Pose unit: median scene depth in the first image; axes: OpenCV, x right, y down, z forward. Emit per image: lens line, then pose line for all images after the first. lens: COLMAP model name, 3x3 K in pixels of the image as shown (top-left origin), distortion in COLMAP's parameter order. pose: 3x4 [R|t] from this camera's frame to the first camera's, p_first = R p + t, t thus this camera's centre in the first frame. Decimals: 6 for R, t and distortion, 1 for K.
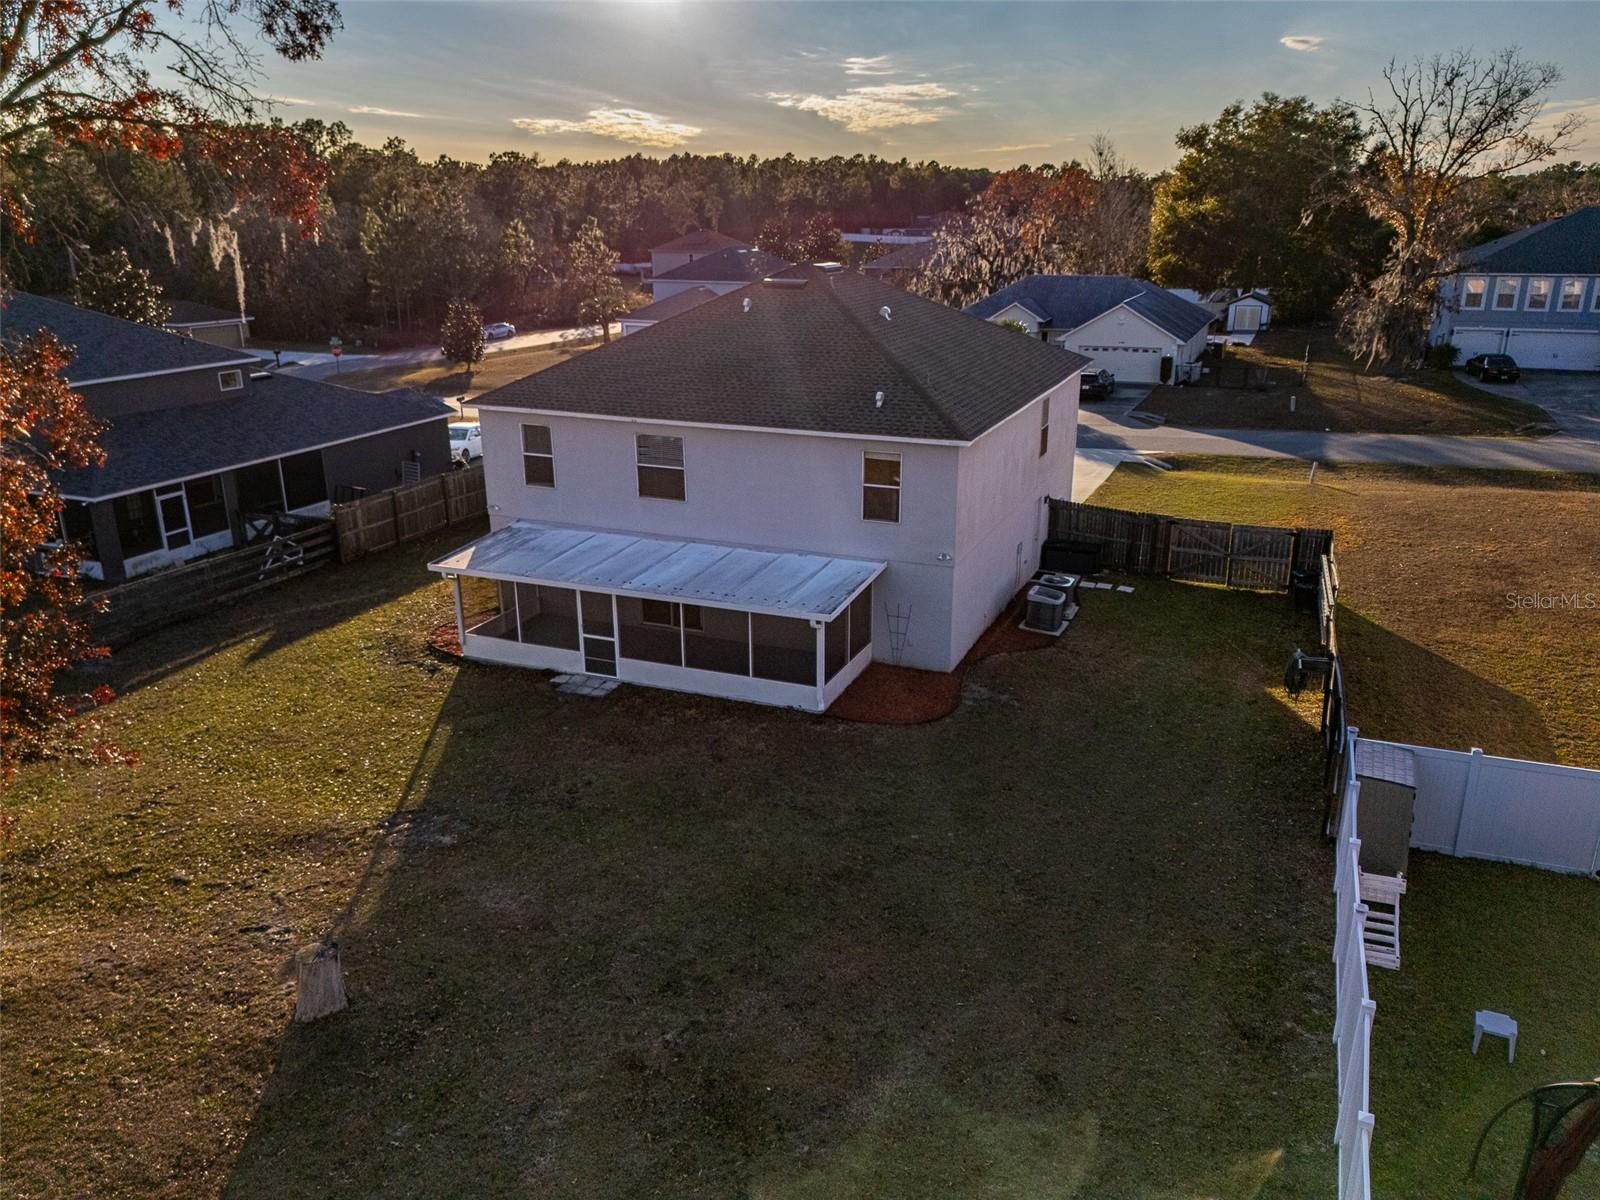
lens RADIAL K [[1175.3, 0, 800.0], [0, 1175.3, 600.0], [0, 0, 1]] dist [0.064120, -0.046459]
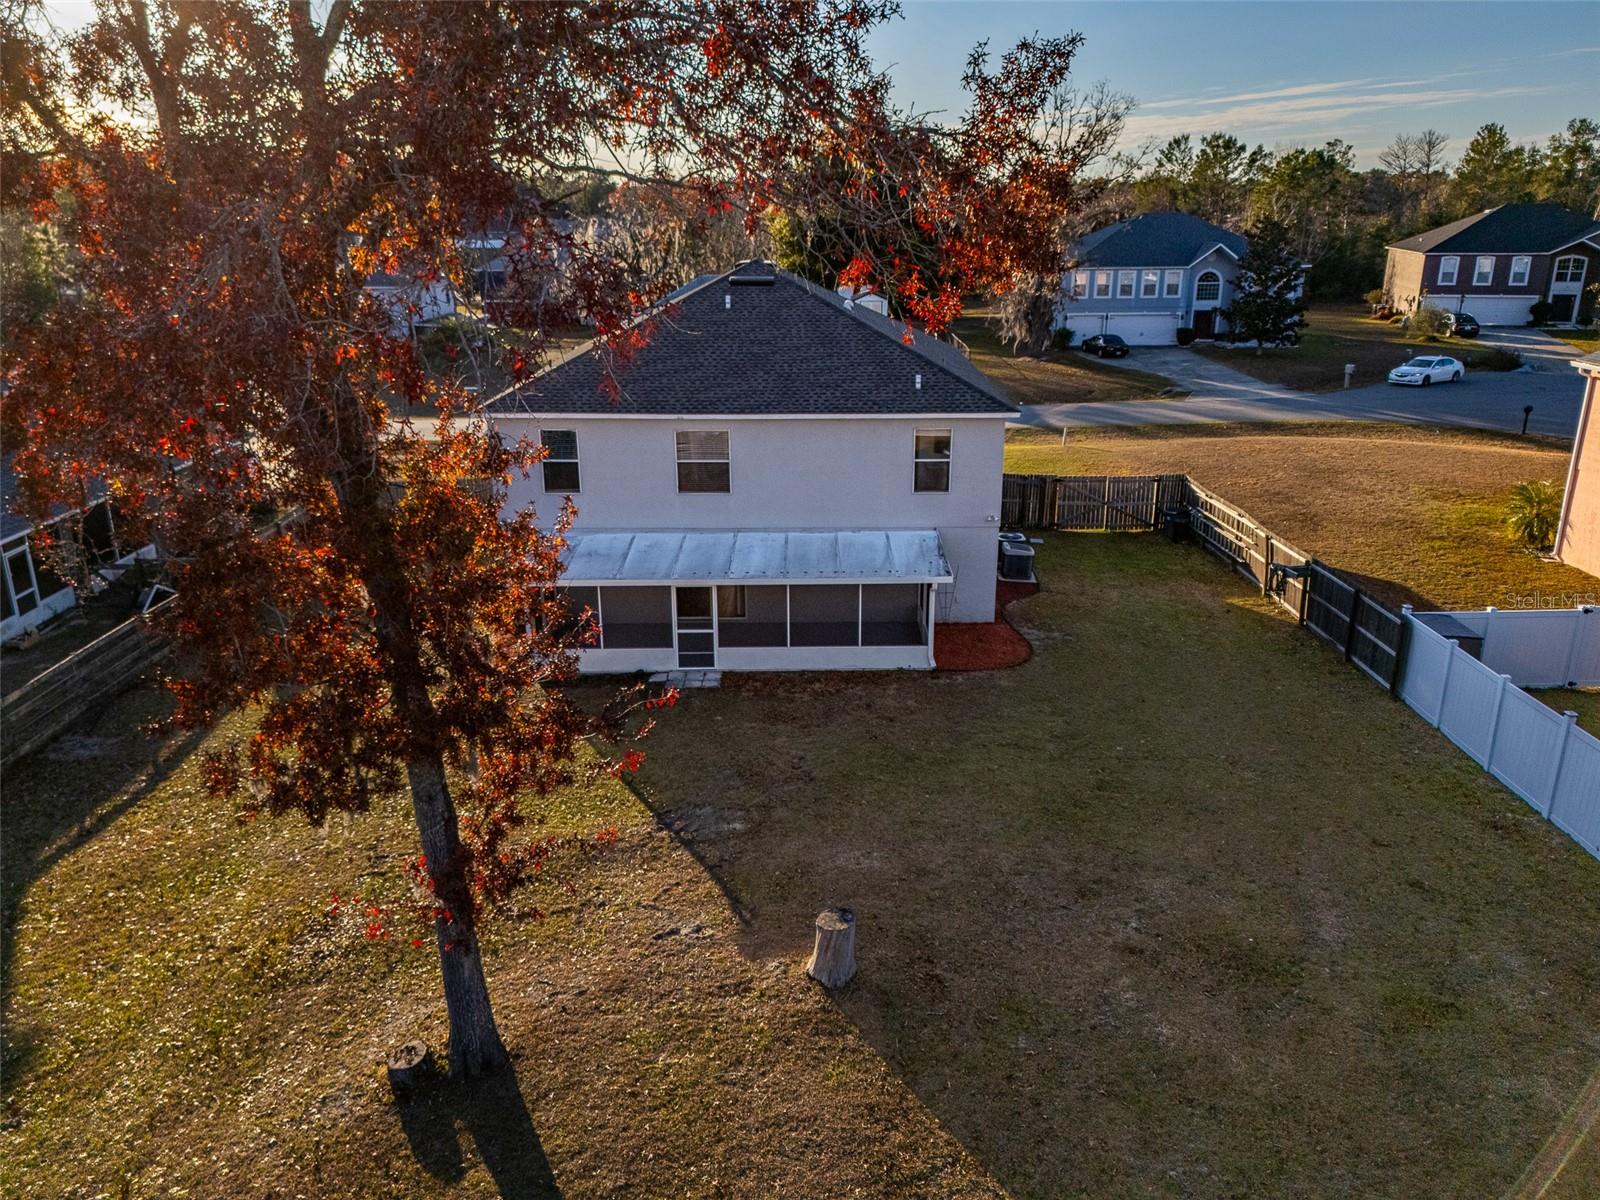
lens RADIAL K [[1175.3, 0, 800.0], [0, 1175.3, 600.0], [0, 0, 1]] dist [0.064120, -0.046459]
pose [[0.922062, -0.121132, 0.367600, -0.433079], [0.122189, 0.992295, 0.020493, -0.004400], [-0.367250, 0.026021, 0.929758, 0.021461]]
